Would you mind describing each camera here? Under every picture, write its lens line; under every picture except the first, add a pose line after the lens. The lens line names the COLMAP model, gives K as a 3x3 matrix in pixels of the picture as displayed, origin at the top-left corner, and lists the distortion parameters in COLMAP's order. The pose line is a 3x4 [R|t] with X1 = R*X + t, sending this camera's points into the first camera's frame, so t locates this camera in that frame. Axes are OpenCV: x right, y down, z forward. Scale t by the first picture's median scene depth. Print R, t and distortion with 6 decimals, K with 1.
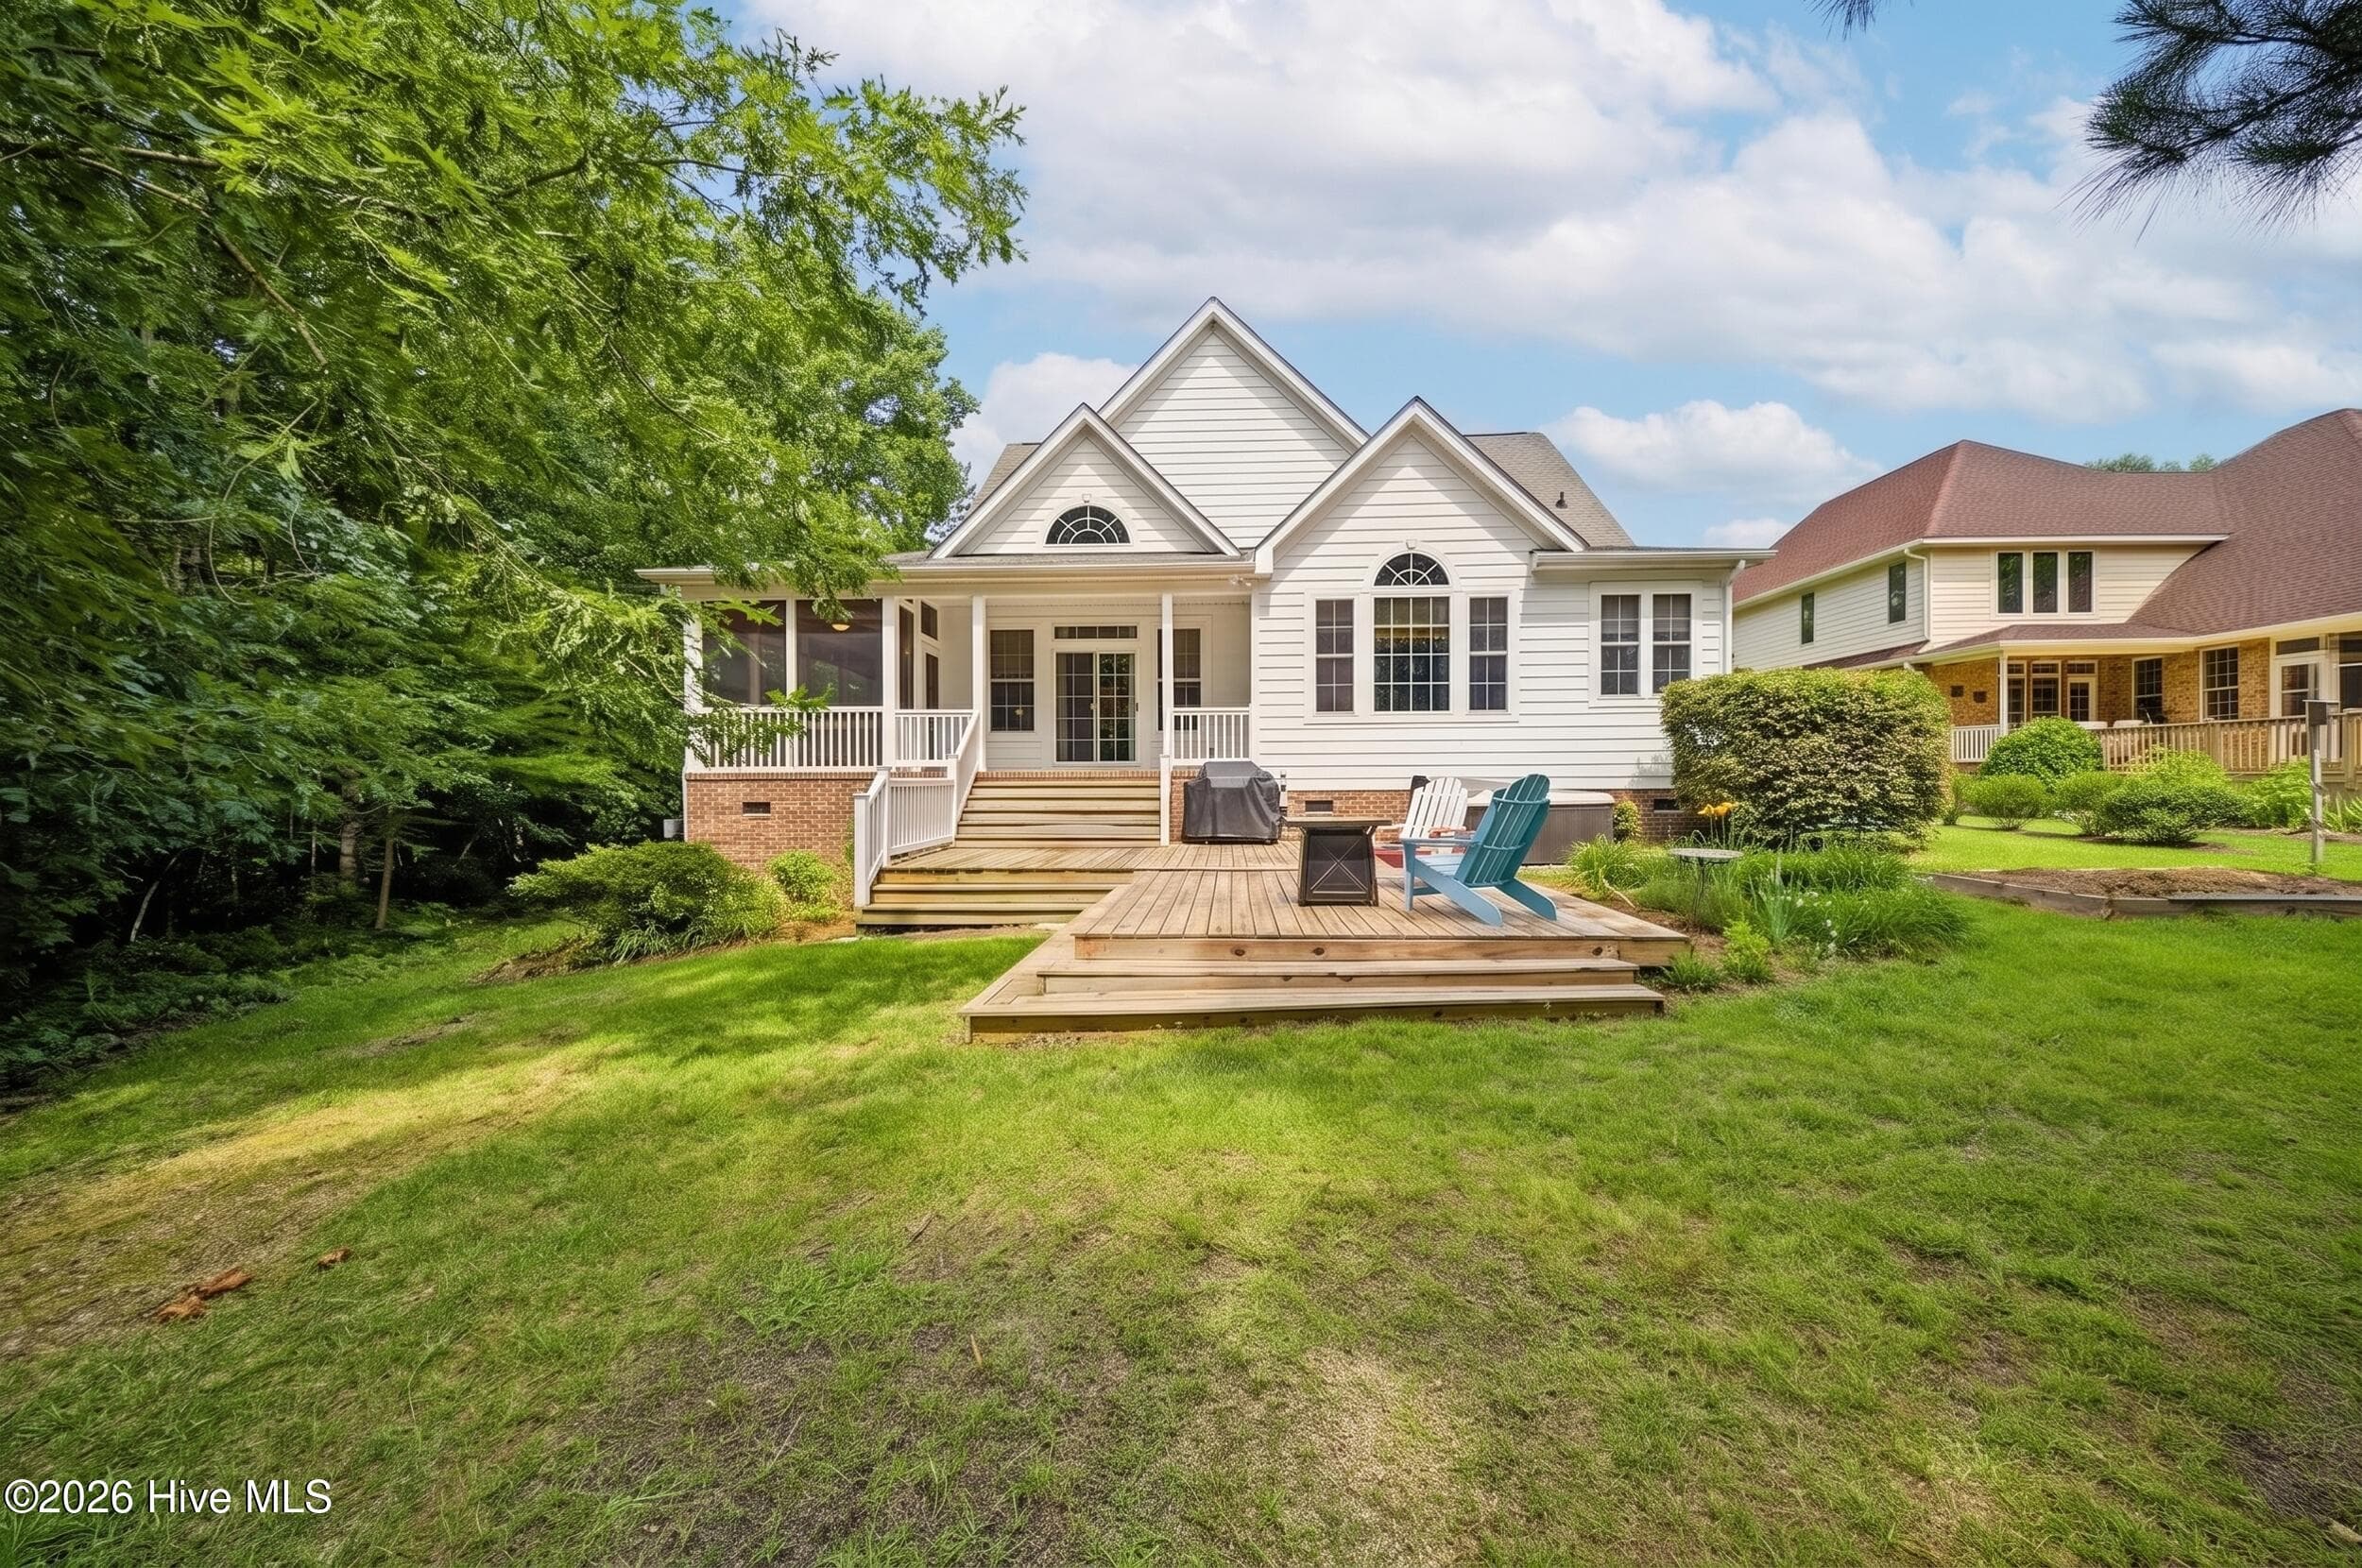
lens RADIAL K [[837.2, 0, 1177.6], [0, 837.2, 789.2], [0, 0, 1]] dist [0.002421, -0.000339]
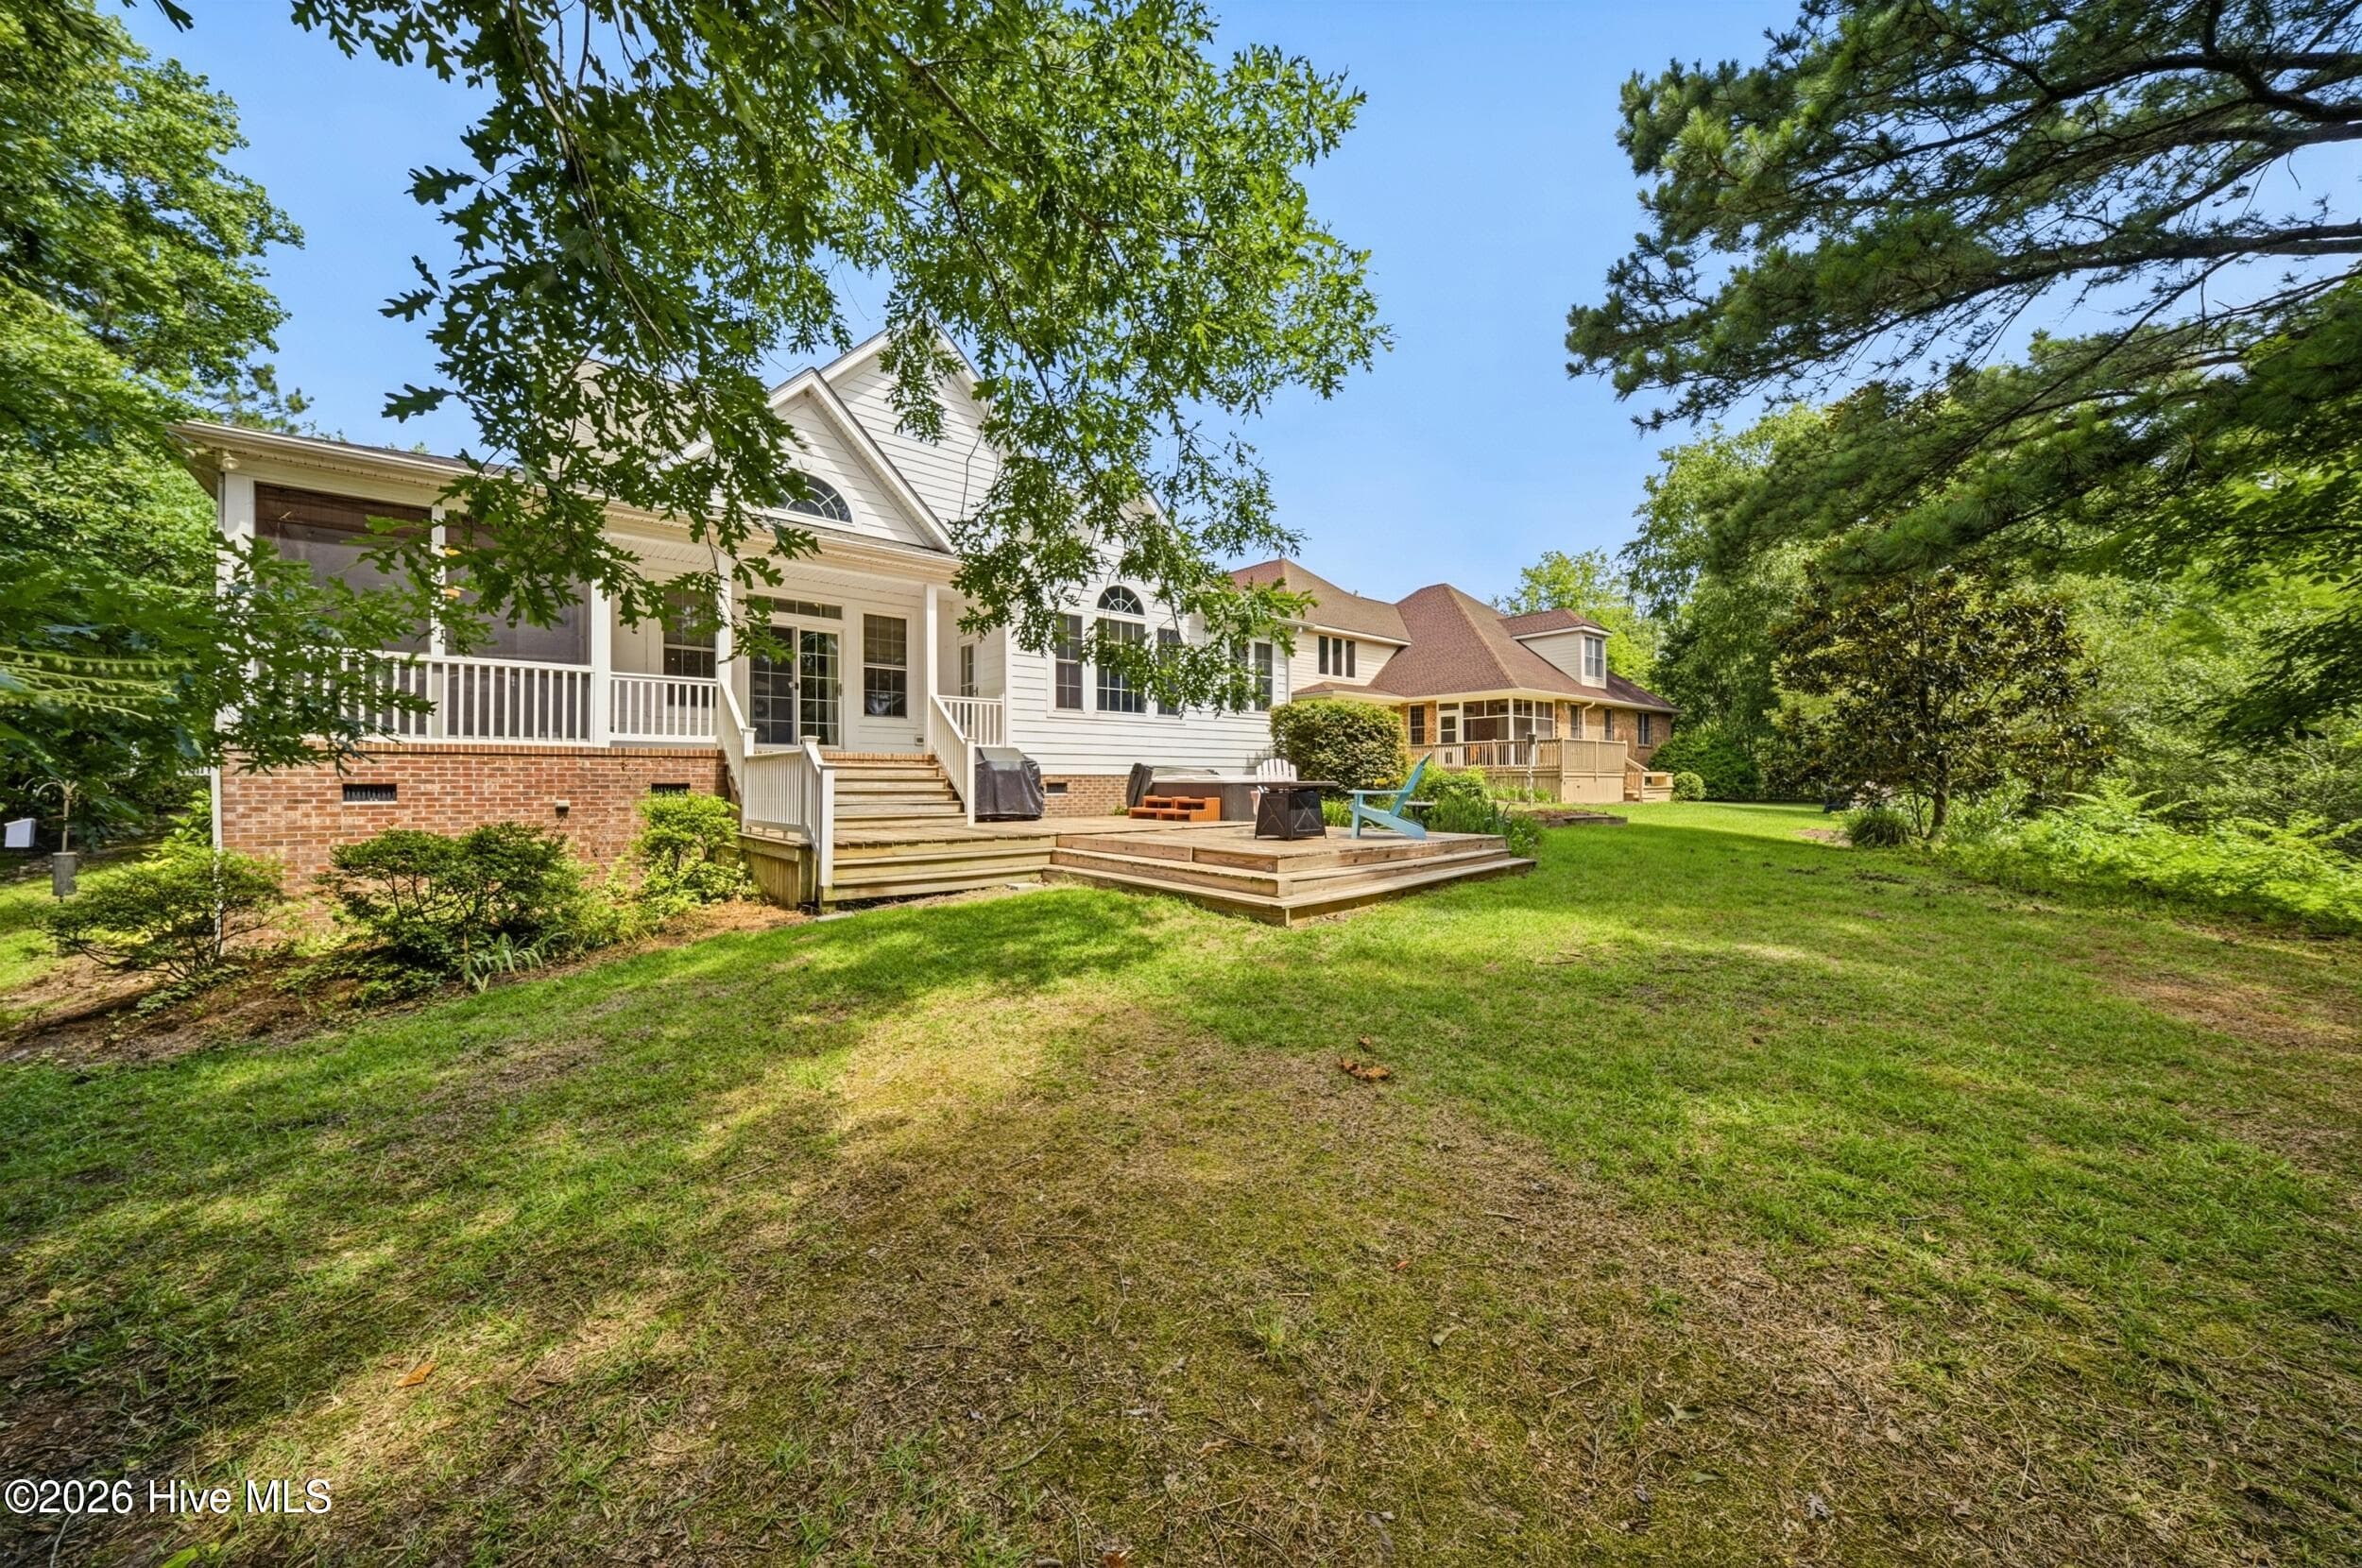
lens RADIAL K [[837.2, 0, 1161.1], [0, 837.2, 782.7], [0, 0, 1]] dist [0.002421, -0.000339]
pose [[0.741969, 0.005015, 0.670416, -0.511330], [0.004364, 0.999915, -0.012310, 0.028121], [-0.670420, 0.012060, 0.741884, 0.033298]]
